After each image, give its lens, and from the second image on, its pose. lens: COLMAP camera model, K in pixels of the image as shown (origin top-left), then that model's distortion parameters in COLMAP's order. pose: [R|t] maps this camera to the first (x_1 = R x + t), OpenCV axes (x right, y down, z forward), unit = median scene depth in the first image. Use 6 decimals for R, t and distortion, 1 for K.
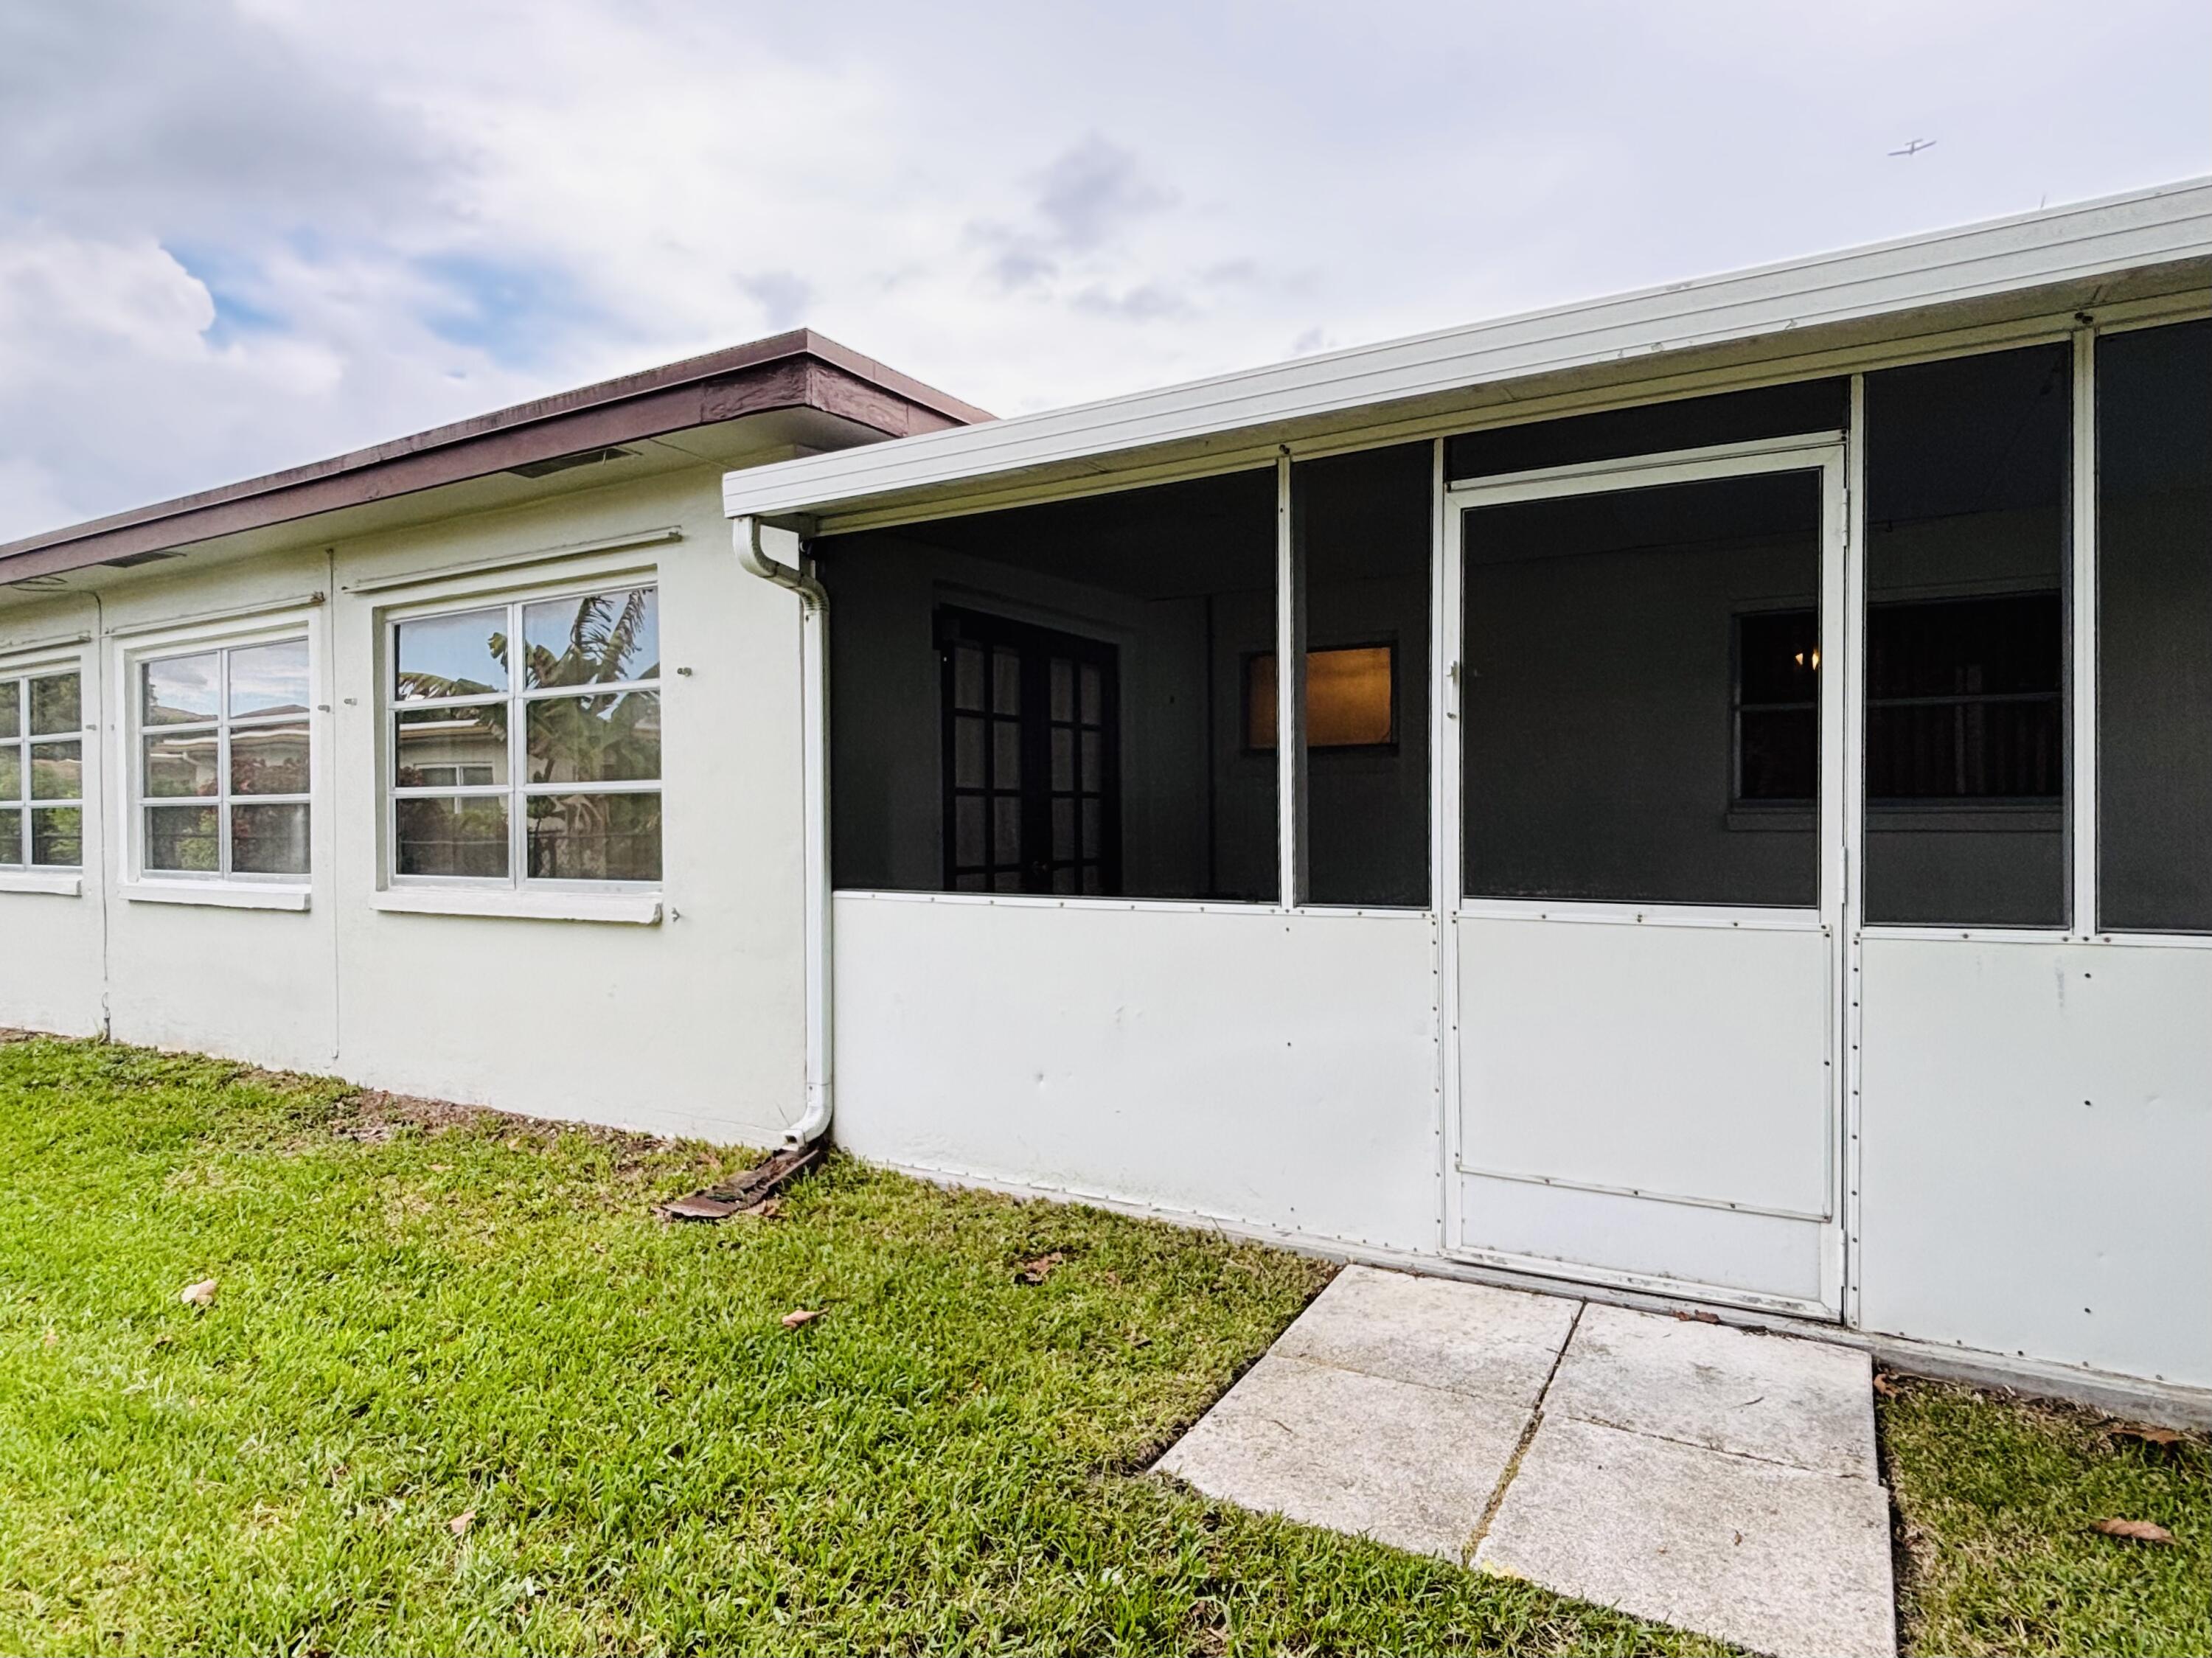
lens RADIAL K [[1267.6, 0, 1106.0], [0, 1267.6, 829.0], [0, 0, 1]] dist [0.003858, -0.000449]
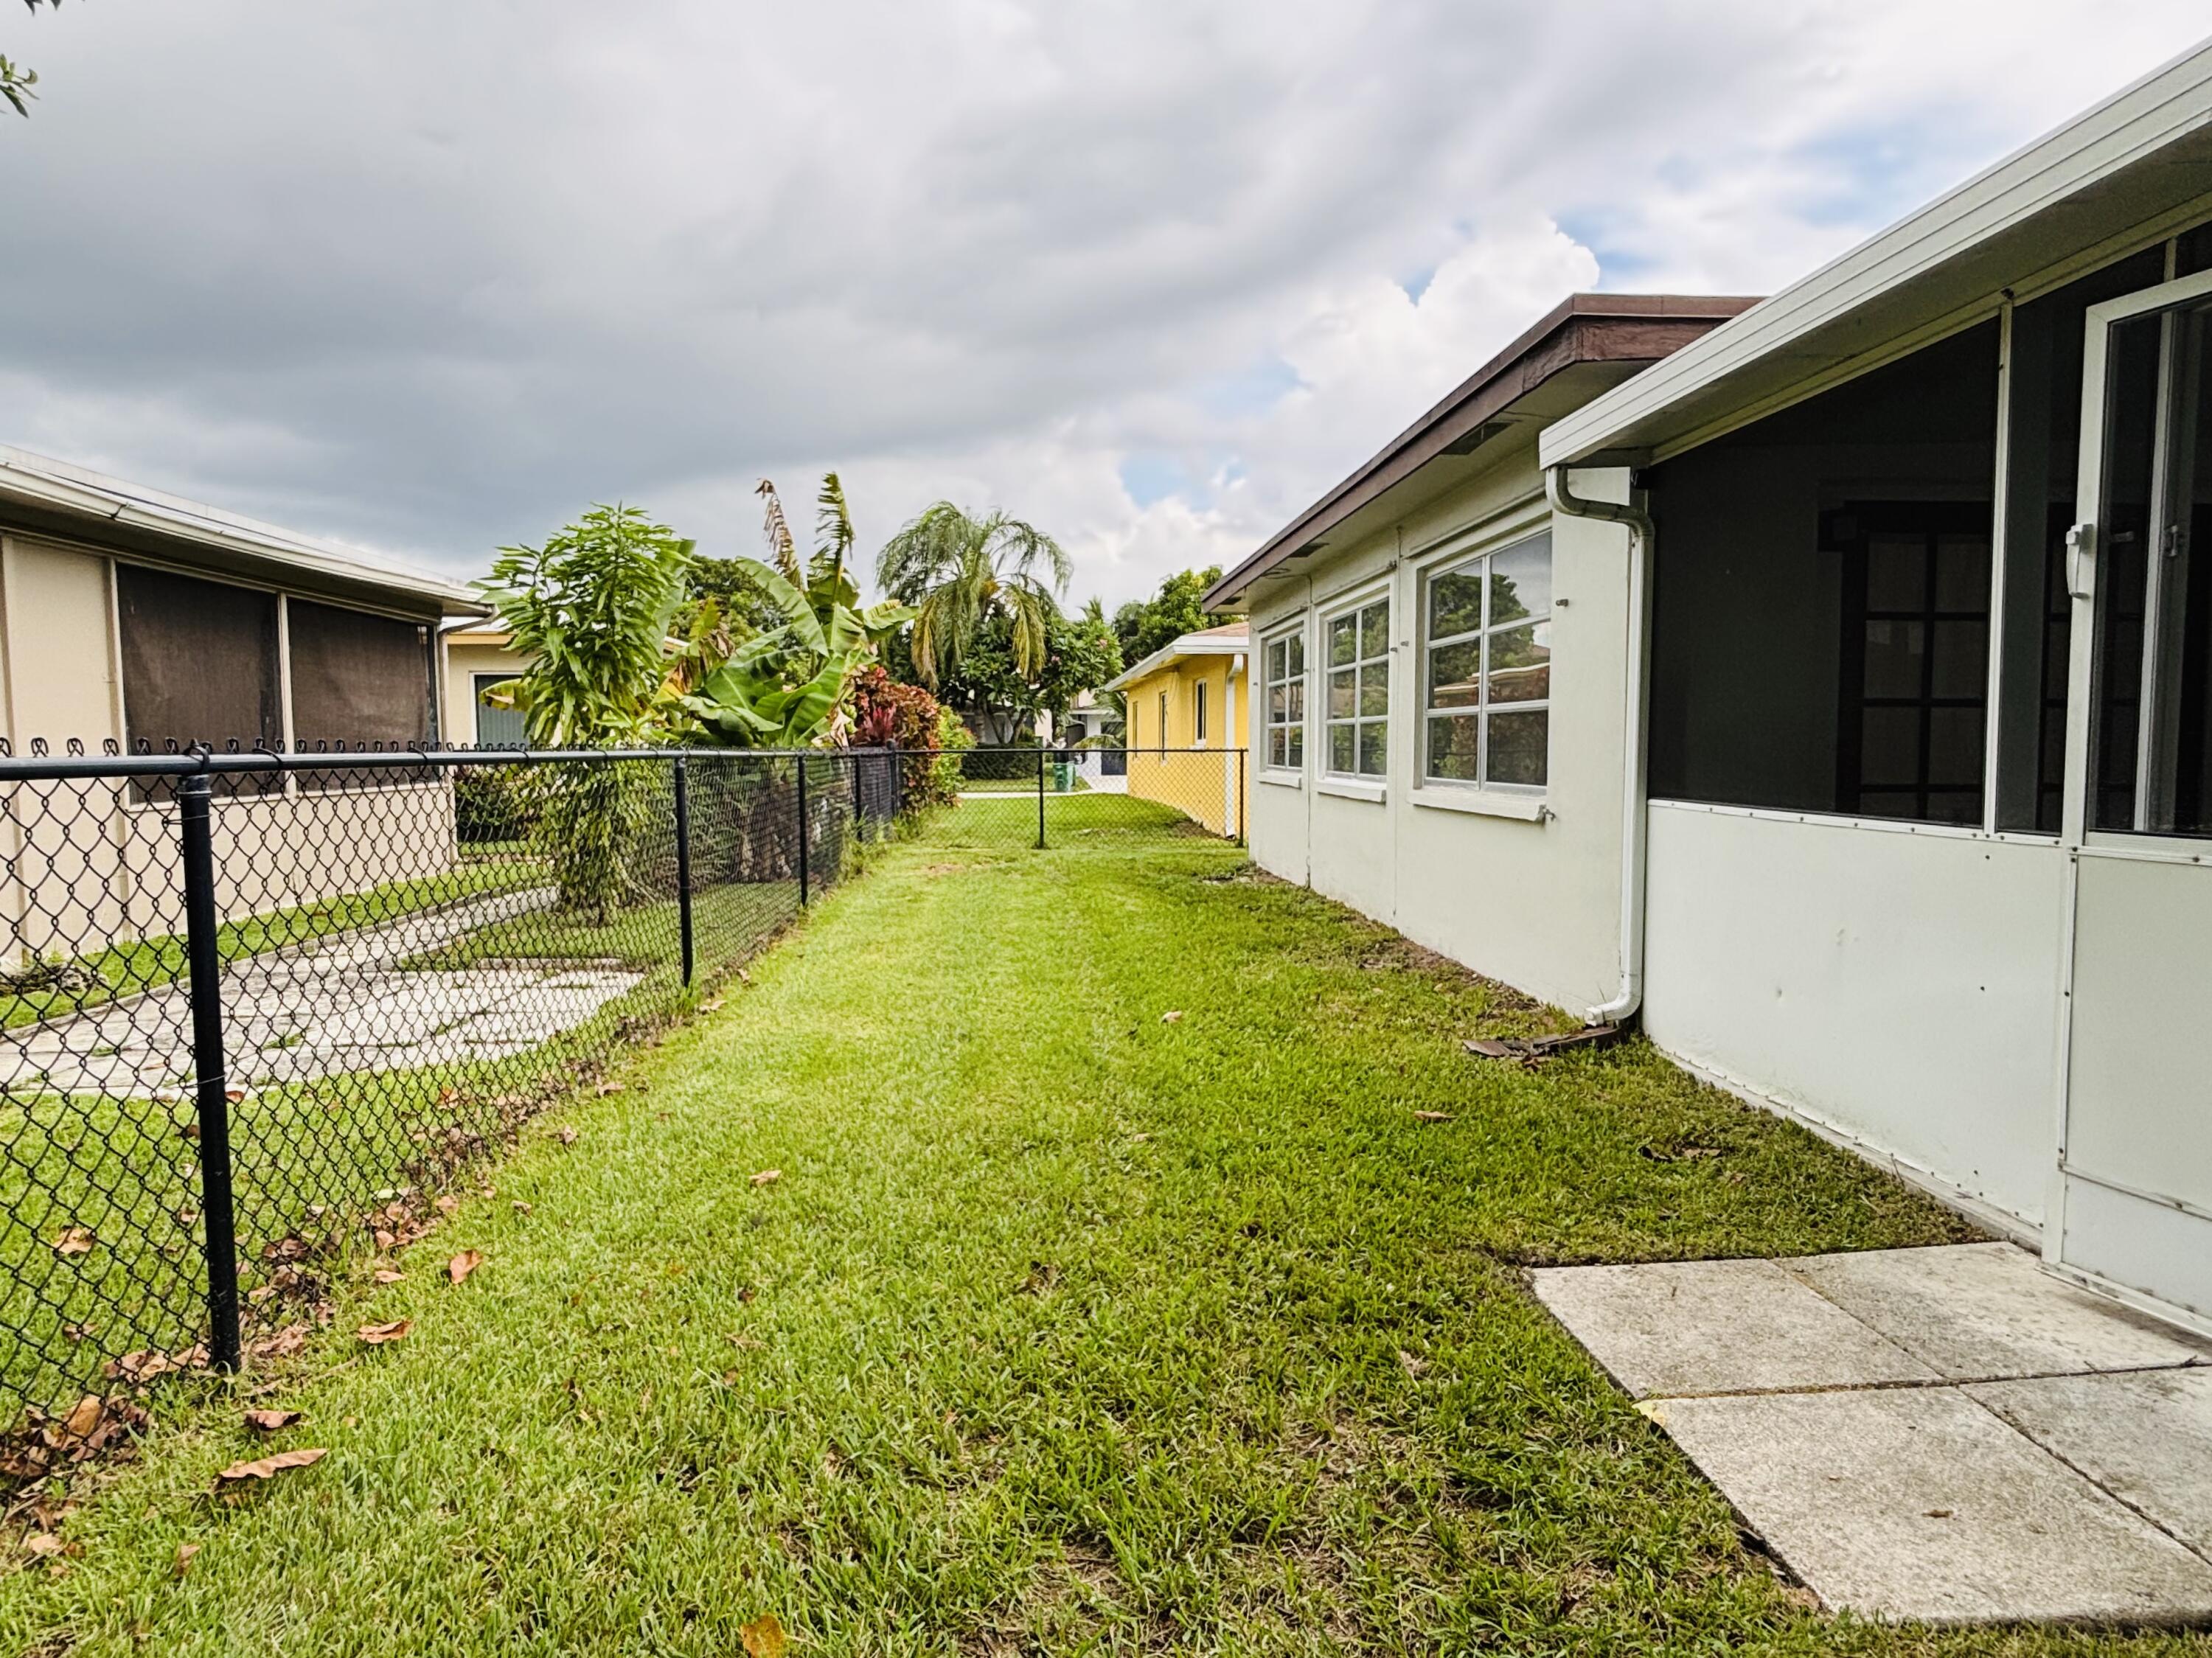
lens RADIAL K [[1289.0, 0, 1102.6], [0, 1289.0, 835.5], [0, 0, 1]] dist [-0.001194, -0.001097]
pose [[0.553734, 0.067825, -0.829927, 0.482119], [-0.016012, 0.997360, 0.070825, 0.010883], [0.832540, -0.025929, 0.553358, 0.004316]]
